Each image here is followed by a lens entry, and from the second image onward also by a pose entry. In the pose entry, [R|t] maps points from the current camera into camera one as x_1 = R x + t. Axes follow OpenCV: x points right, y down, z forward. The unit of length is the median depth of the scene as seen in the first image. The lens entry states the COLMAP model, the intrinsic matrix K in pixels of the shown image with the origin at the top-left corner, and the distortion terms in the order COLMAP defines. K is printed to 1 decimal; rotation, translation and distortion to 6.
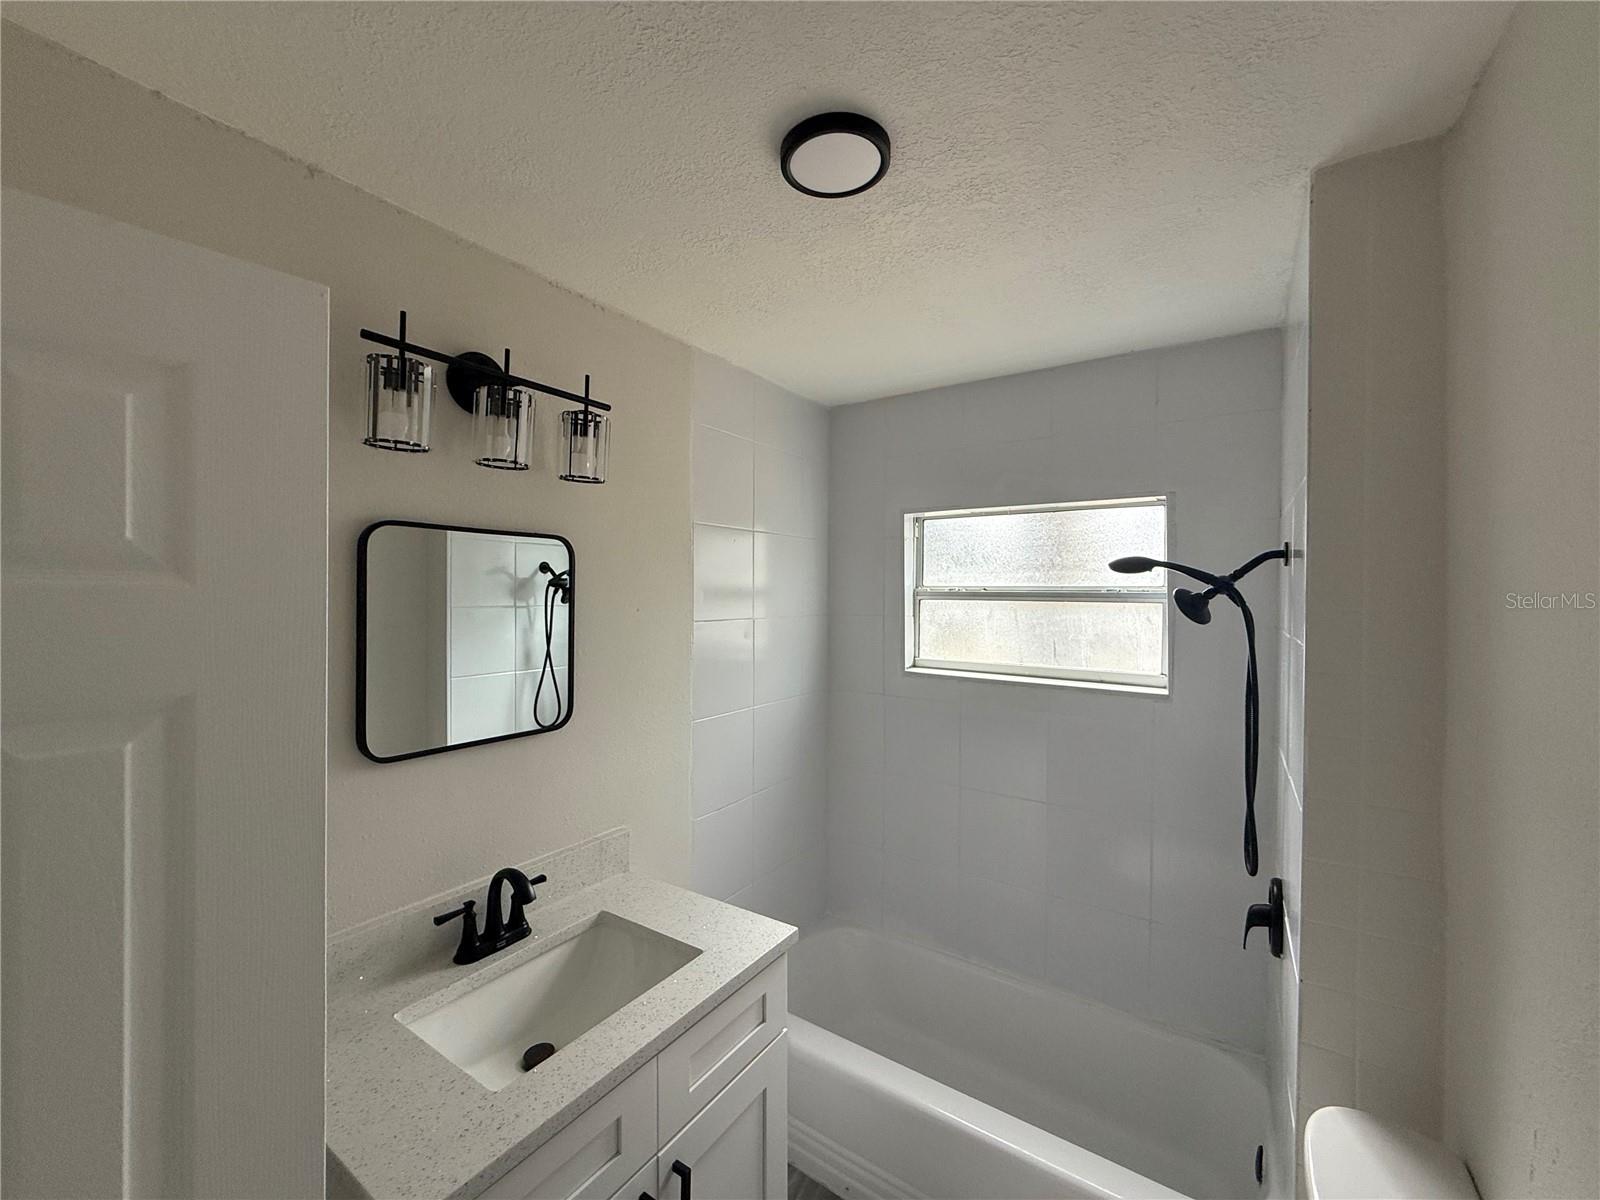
lens RADIAL K [[637.8, 0, 799.4], [0, 637.8, 591.8], [0, 0, 1]] dist [0.001046, -0.000226]
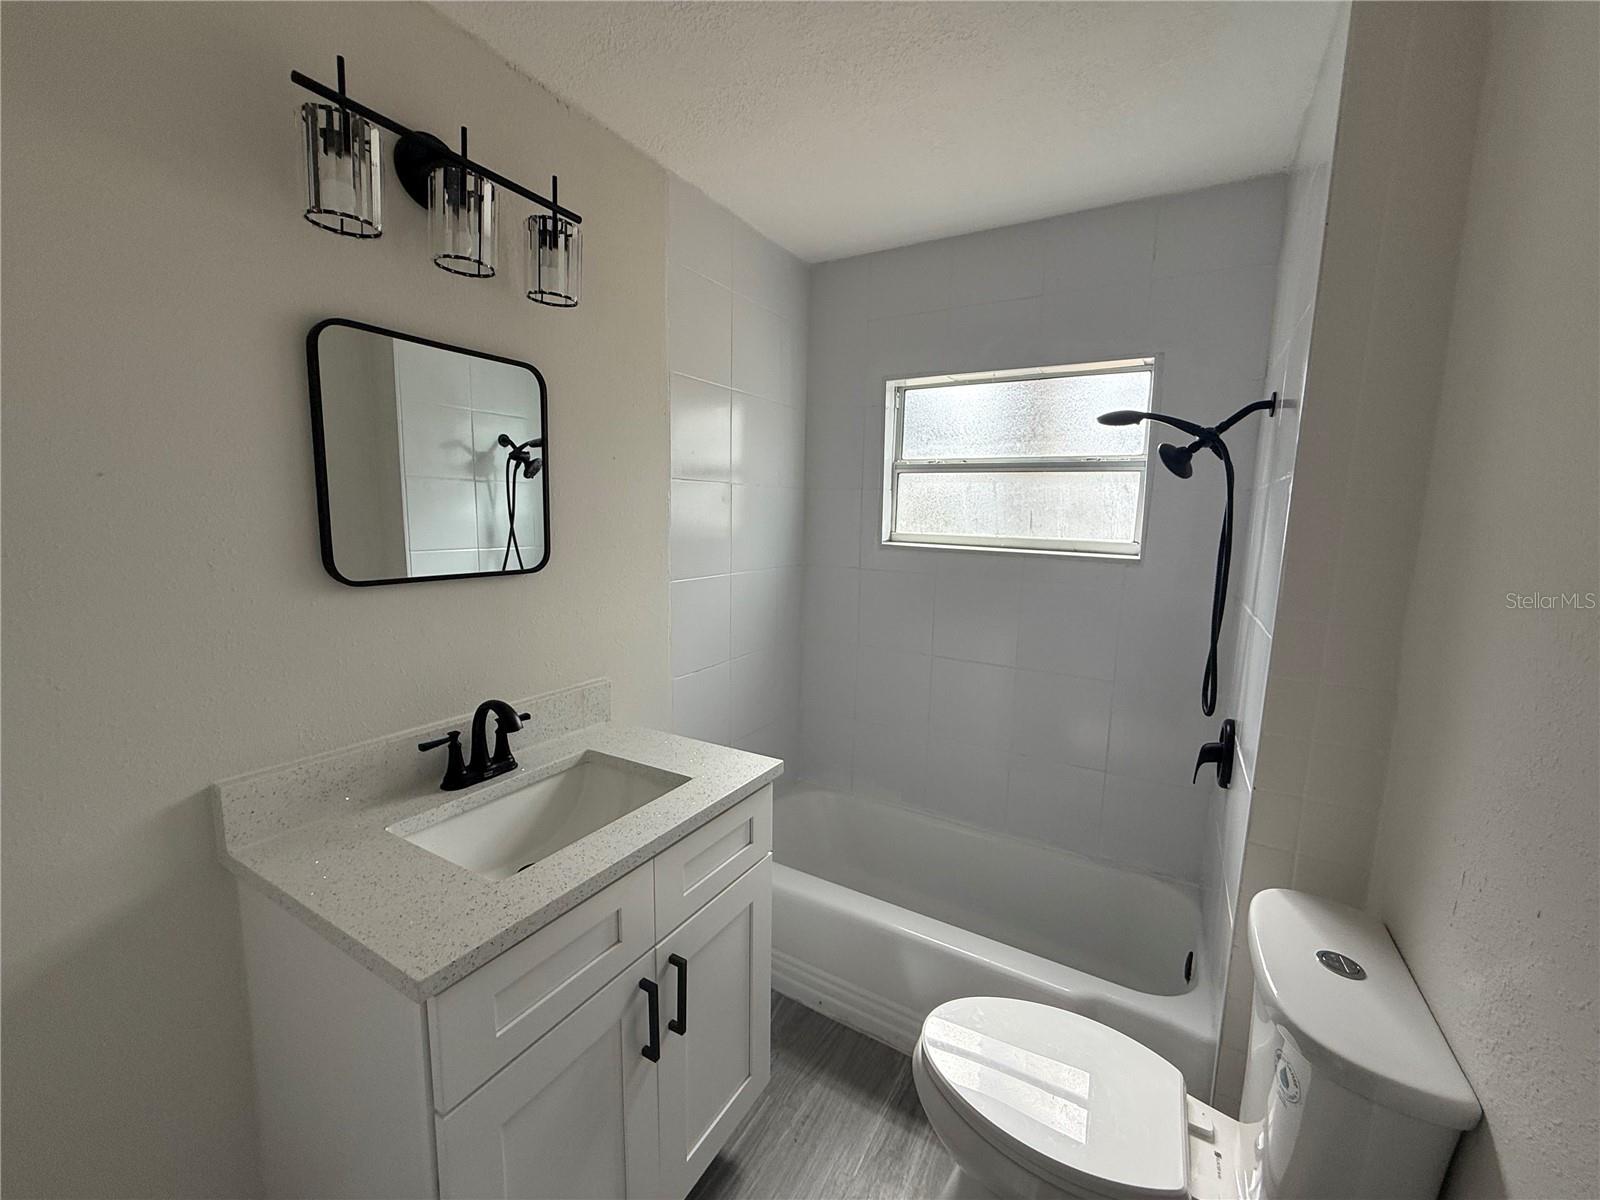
lens RADIAL K [[637.8, 0, 798.6], [0, 637.8, 592.5], [0, 0, 1]] dist [0.001046, -0.000226]
pose [[0.998149, 0.007488, 0.060353, -0.037350], [-0.015199, 0.991614, 0.128339, 0.113218], [-0.058886, -0.129019, 0.989892, 0.014163]]
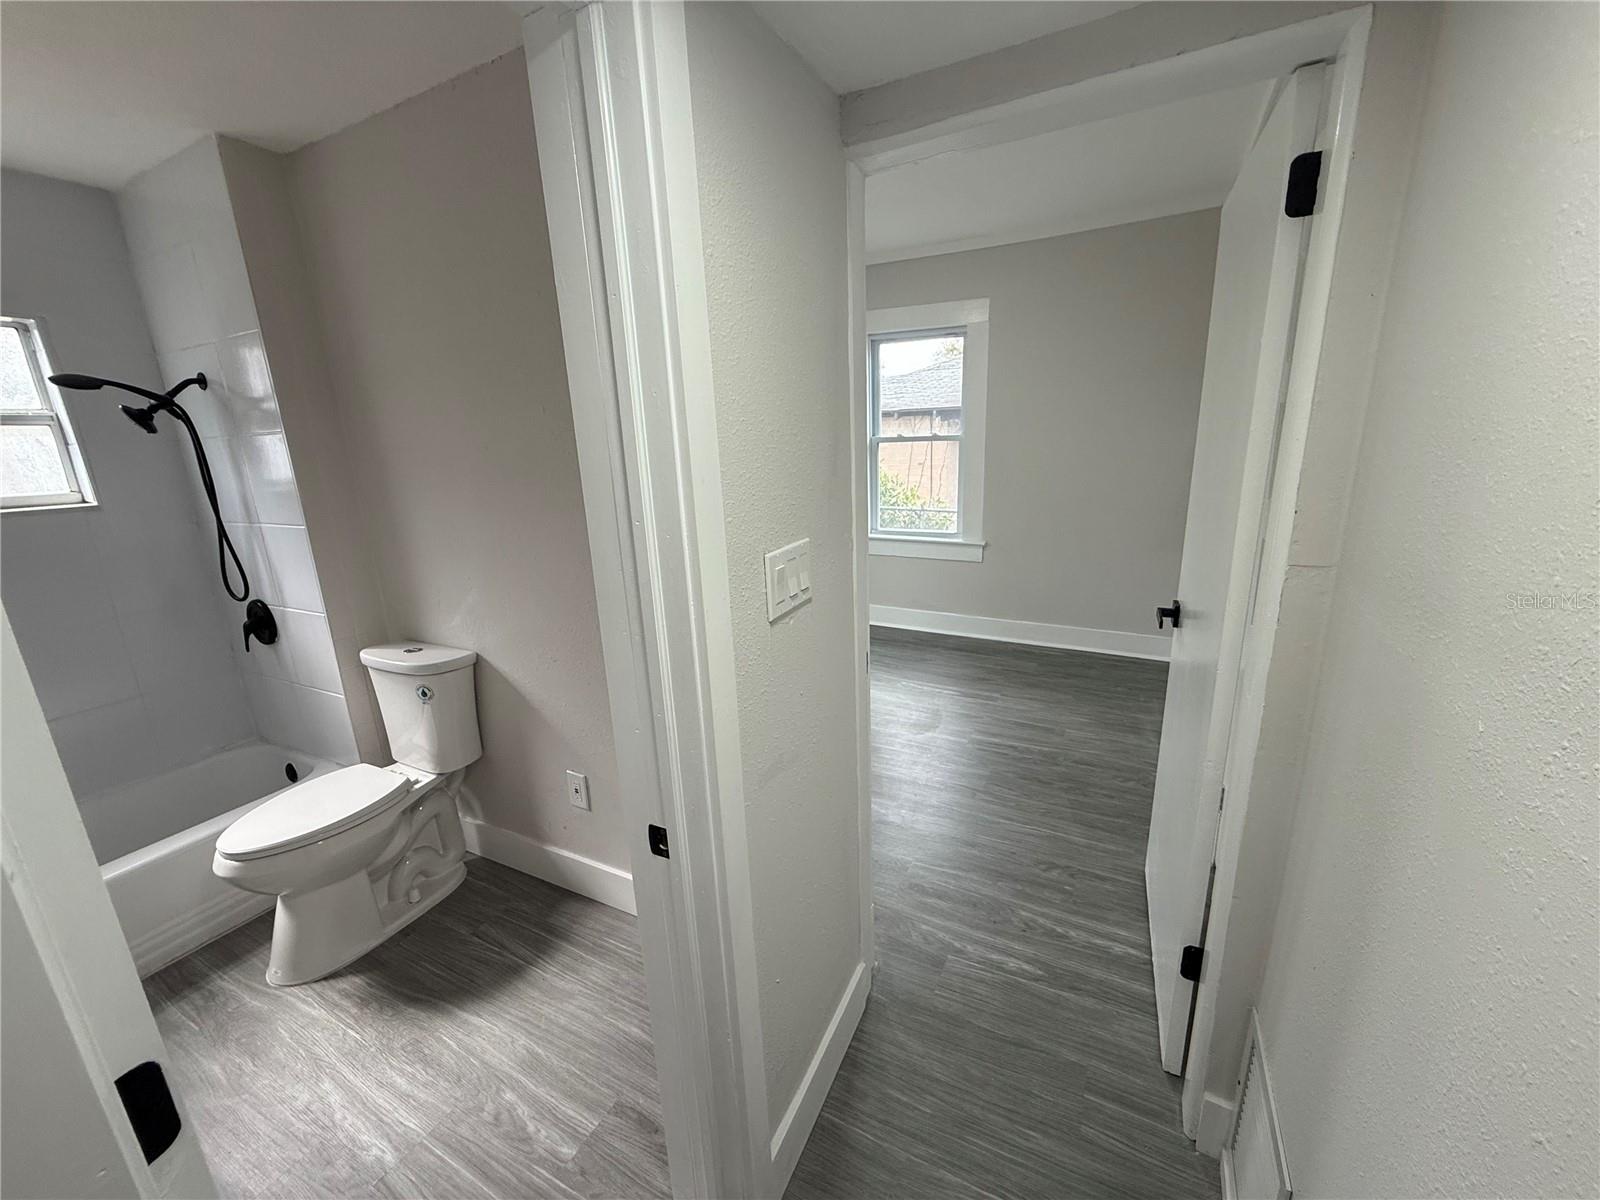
lens RADIAL K [[637.8, 0, 800.5], [0, 637.8, 598.8], [0, 0, 1]] dist [0.001046, -0.000226]
pose [[-0.100023, -0.261467, 0.960016, -0.876104], [0.045256, 0.962660, 0.266903, 0.091056], [-0.993955, 0.070143, -0.084456, -0.193865]]
